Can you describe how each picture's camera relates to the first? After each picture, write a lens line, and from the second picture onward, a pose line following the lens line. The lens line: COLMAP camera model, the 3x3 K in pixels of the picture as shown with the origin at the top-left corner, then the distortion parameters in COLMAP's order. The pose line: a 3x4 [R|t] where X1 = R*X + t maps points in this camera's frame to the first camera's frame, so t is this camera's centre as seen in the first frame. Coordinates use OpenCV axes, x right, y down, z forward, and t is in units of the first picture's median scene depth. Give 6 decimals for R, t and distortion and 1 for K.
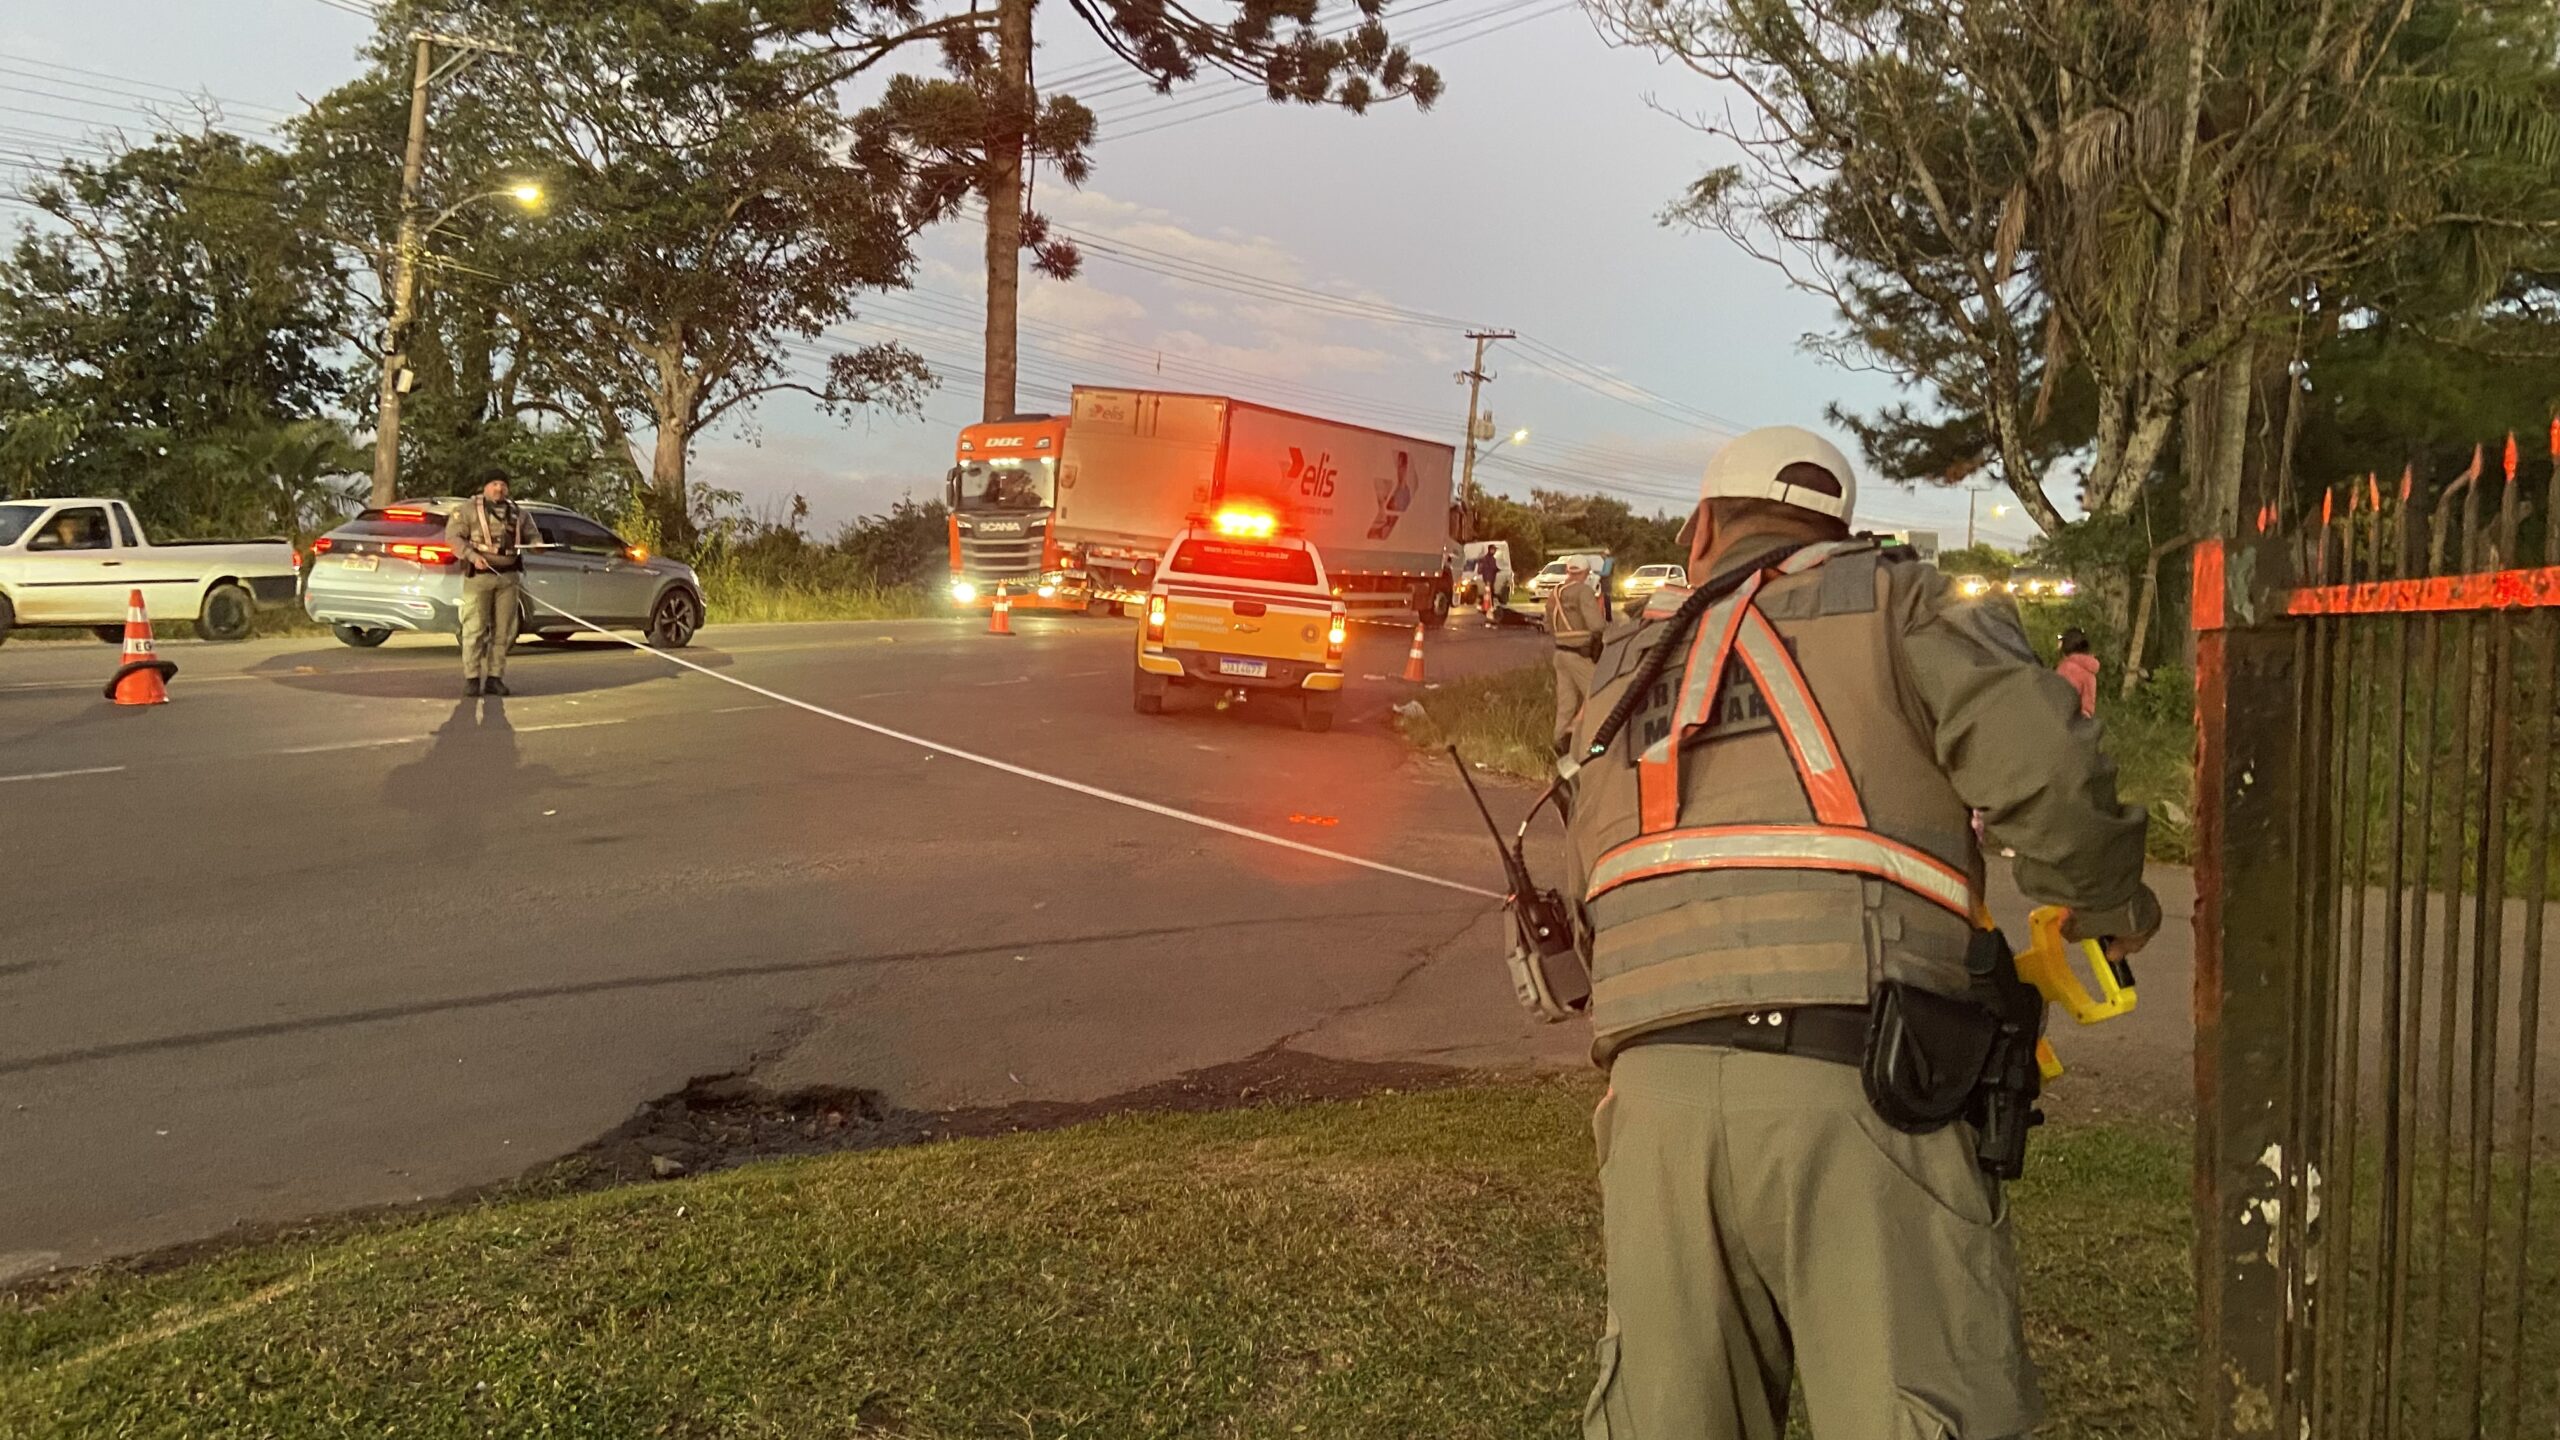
lens RADIAL K [[1855.0, 0, 1283.2], [0, 1855.0, 665.3], [0, 0, 1]] dist [0.130783, -0.168909]
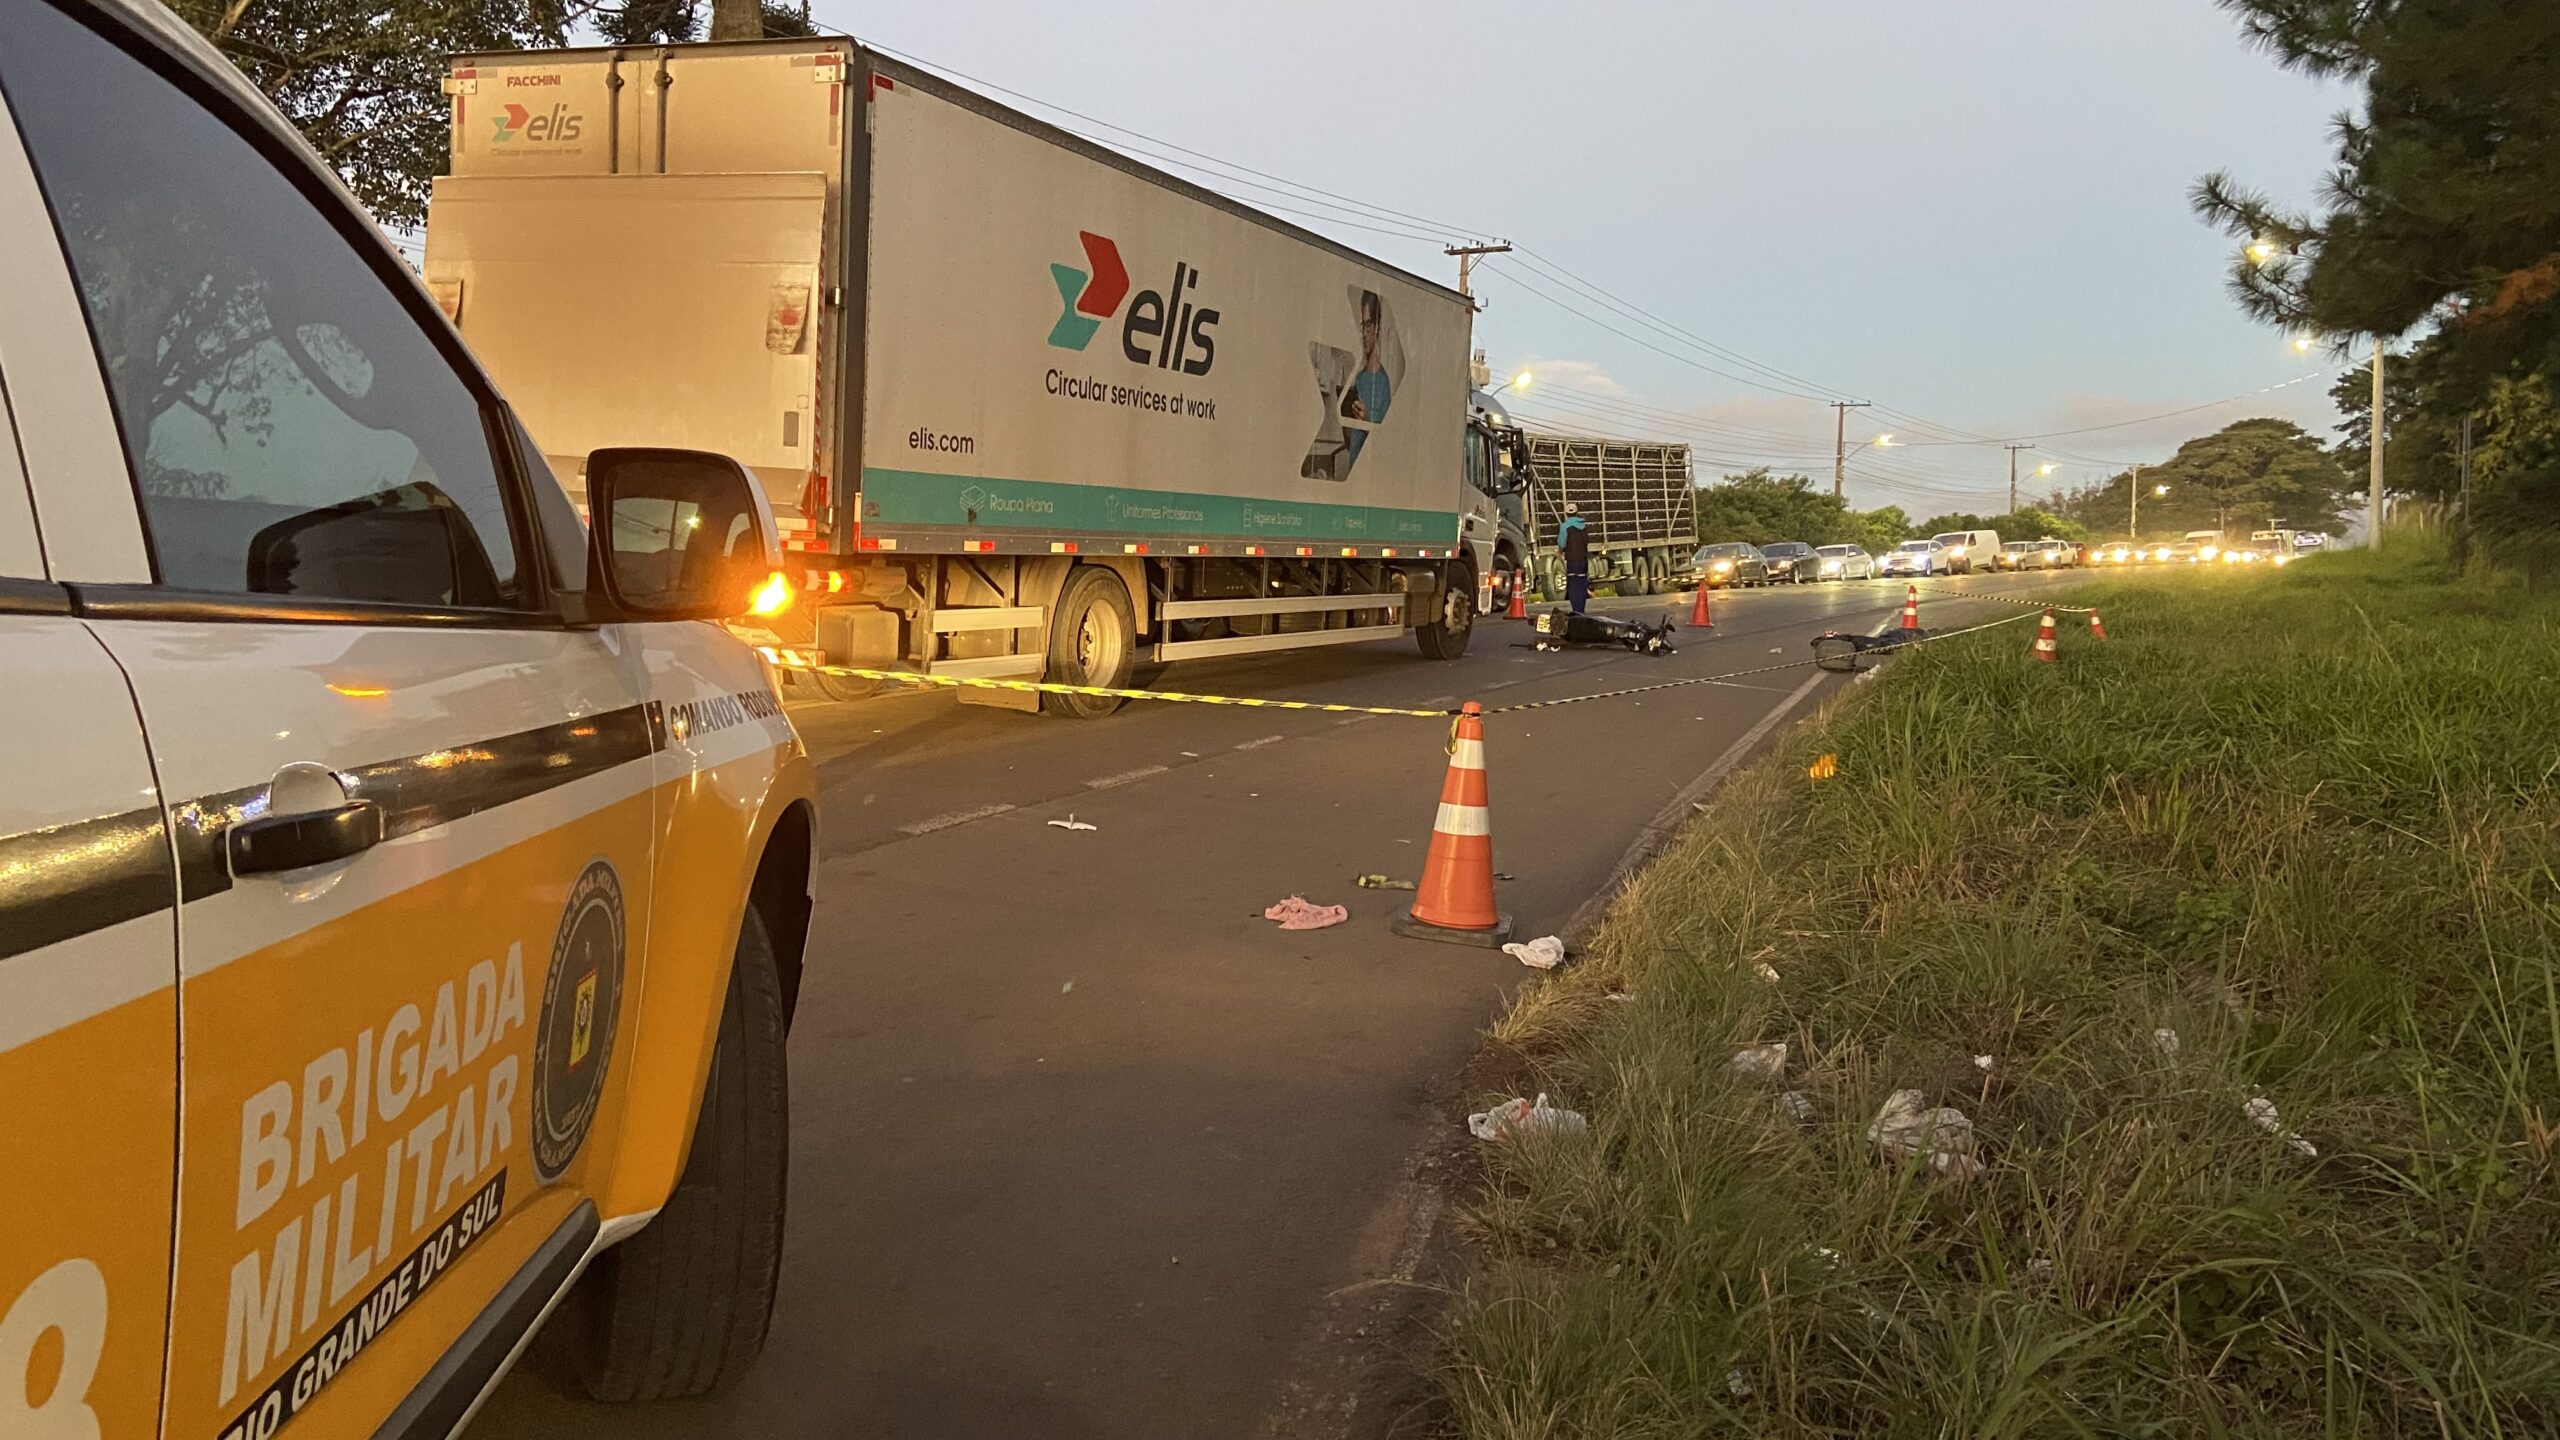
lens RADIAL K [[1855.0, 0, 1283.2], [0, 1855.0, 665.3], [0, 0, 1]] dist [0.130783, -0.168909]
pose [[0.998789, -0.047629, 0.012353, 0.030667], [0.047670, 0.998858, -0.003122, -0.019530], [-0.012191, 0.003708, 0.999919, 0.508551]]
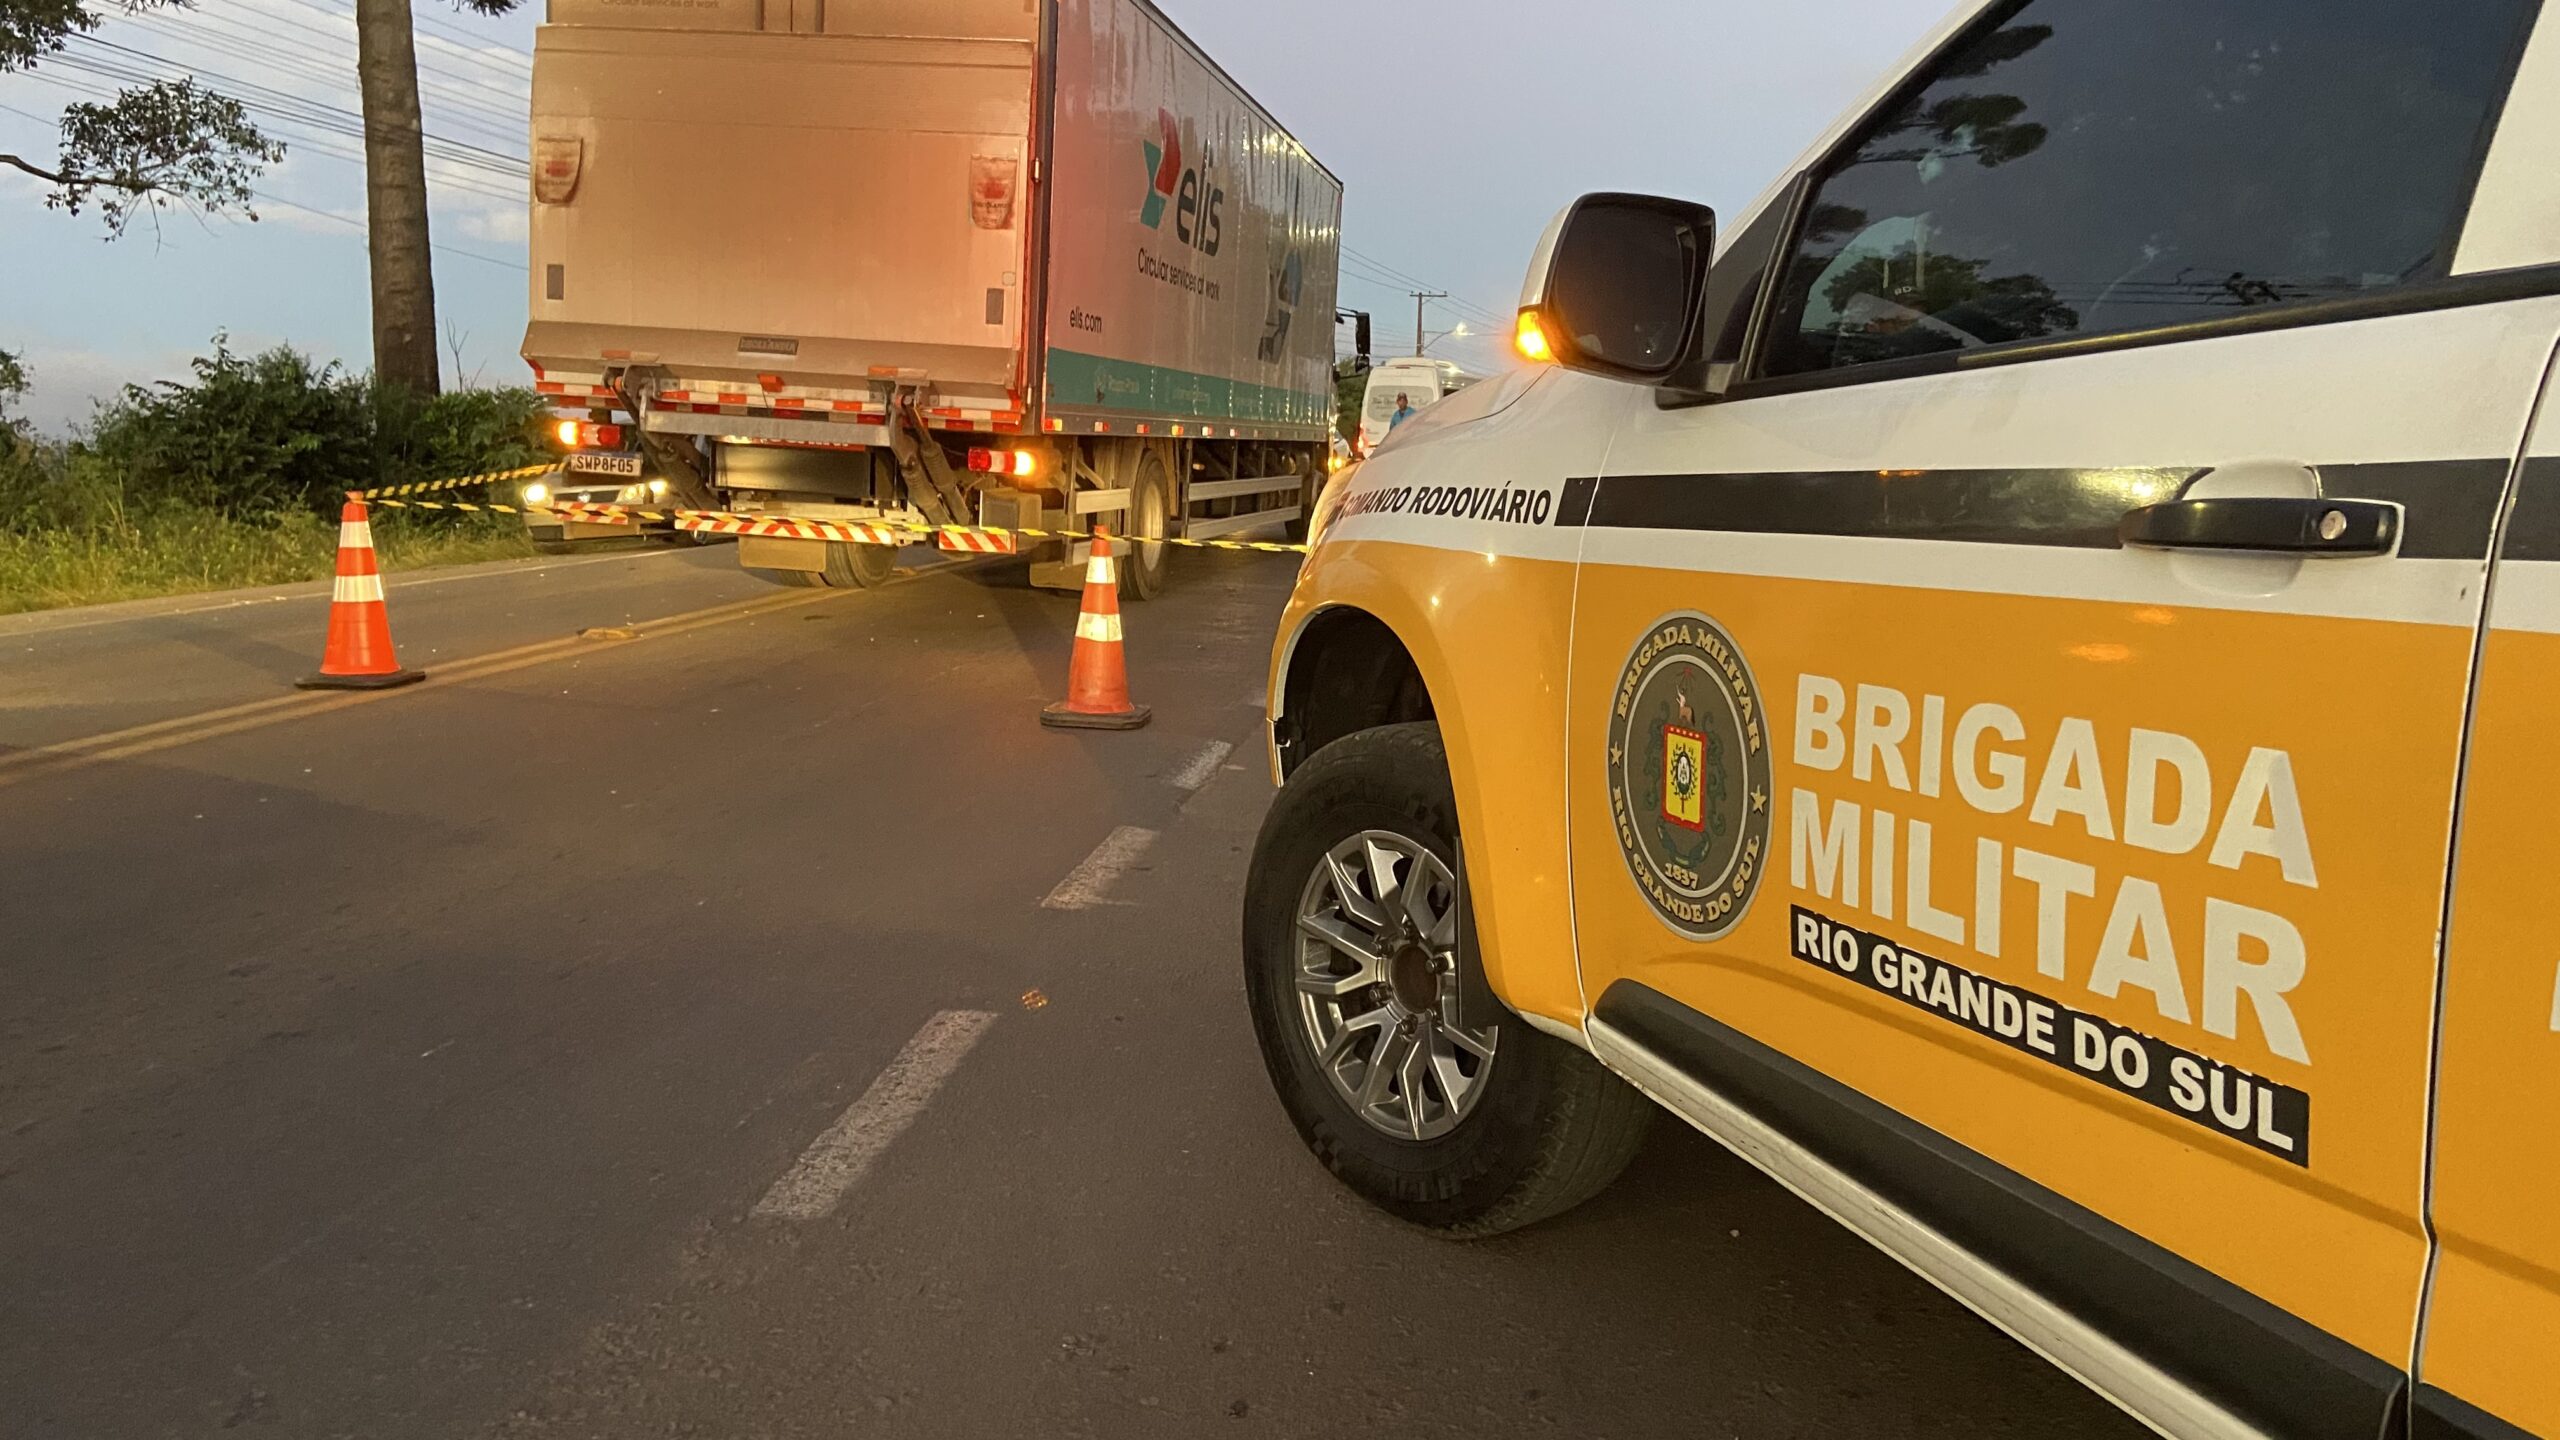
lens RADIAL K [[1855.0, 0, 1283.2], [0, 1855.0, 665.3], [0, 0, 1]] dist [0.130783, -0.168909]
pose [[0.965041, -0.080231, 0.249518, -0.065542], [0.064190, 0.995352, 0.071788, -0.023542], [-0.254118, -0.053262, 0.965706, 0.510503]]
